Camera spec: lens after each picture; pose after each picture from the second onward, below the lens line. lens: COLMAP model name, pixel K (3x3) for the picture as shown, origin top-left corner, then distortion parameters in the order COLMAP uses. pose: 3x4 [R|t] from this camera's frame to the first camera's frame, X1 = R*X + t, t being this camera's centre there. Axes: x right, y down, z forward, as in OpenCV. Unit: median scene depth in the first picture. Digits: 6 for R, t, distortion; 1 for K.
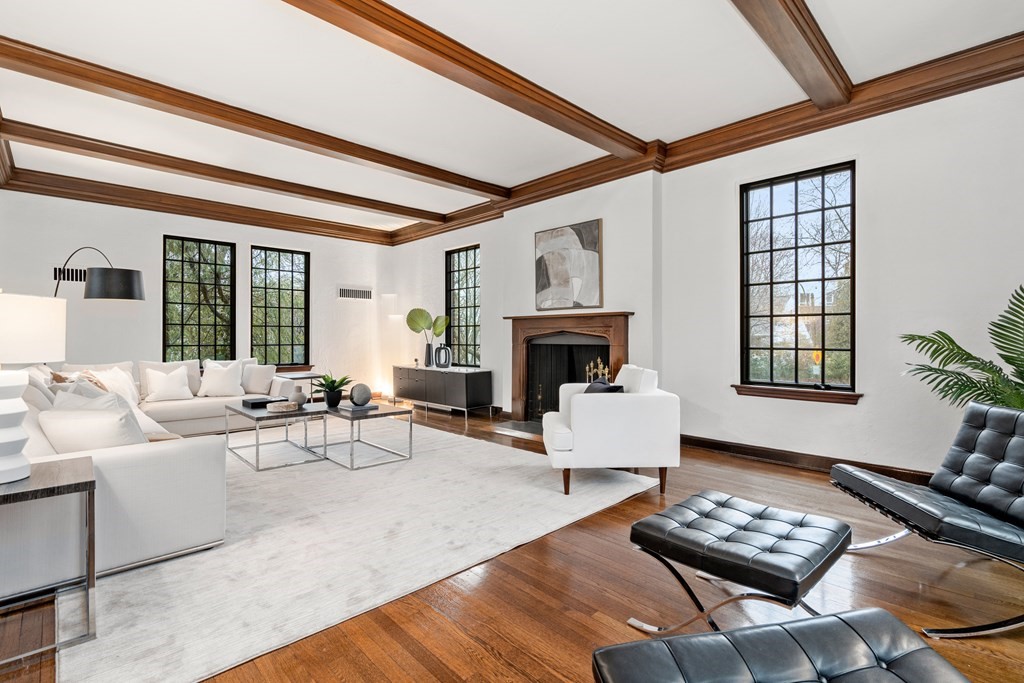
lens RADIAL K [[472.3, 0, 511.8], [0, 472.3, 340.2], [0, 0, 1]] dist [-0.003996, -0.000045]
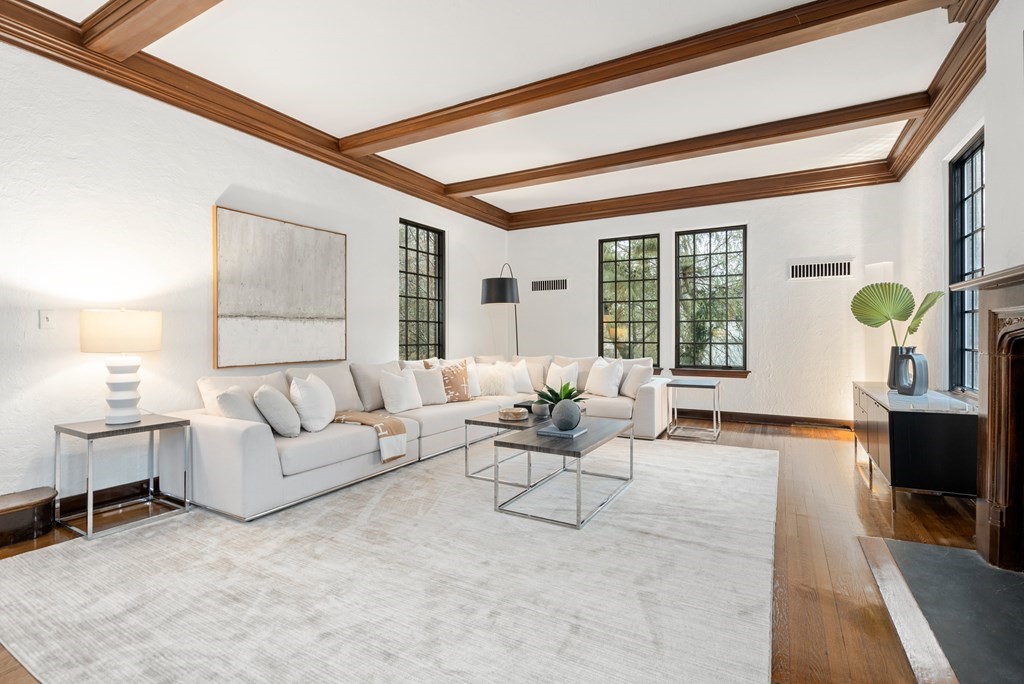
lens RADIAL K [[472.3, 0, 514.3], [0, 472.3, 337.0], [0, 0, 1]] dist [-0.003996, -0.000045]
pose [[0.297447, 0.003164, -0.954733, 0.226955], [-0.009449, 0.999955, 0.000370, 0.000652], [0.954691, 0.008911, 0.297464, 0.476450]]
